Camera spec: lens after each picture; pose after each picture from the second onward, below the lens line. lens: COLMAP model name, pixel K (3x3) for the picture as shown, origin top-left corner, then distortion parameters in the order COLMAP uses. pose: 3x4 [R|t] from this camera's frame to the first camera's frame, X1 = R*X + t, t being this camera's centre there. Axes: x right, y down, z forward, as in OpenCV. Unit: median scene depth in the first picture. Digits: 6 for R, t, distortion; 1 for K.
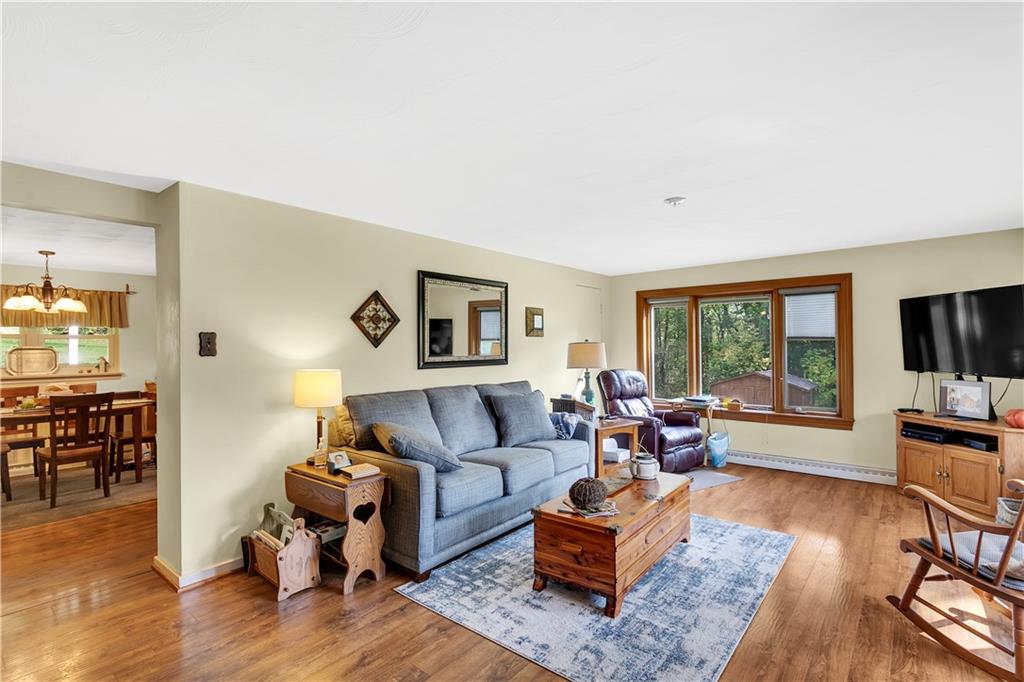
lens RADIAL K [[483.5, 0, 510.9], [0, 483.5, 341.7], [0, 0, 1]] dist [-0.003221, -0.000007]
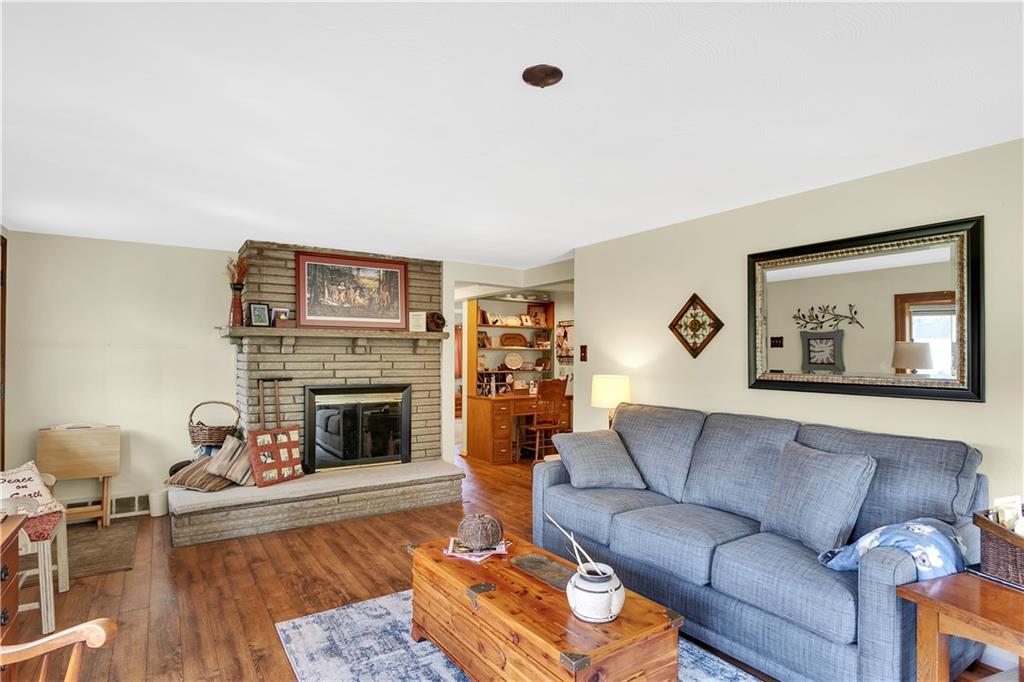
lens RADIAL K [[542.0, 0, 510.9], [0, 542.0, 347.6], [0, 0, 1]] dist [0.008211, 0.001786]
pose [[-0.300432, -0.001937, -0.953801, 0.768826], [0.008015, 0.999958, -0.004555, -0.004955], [0.953770, -0.009014, -0.300404, 0.974326]]
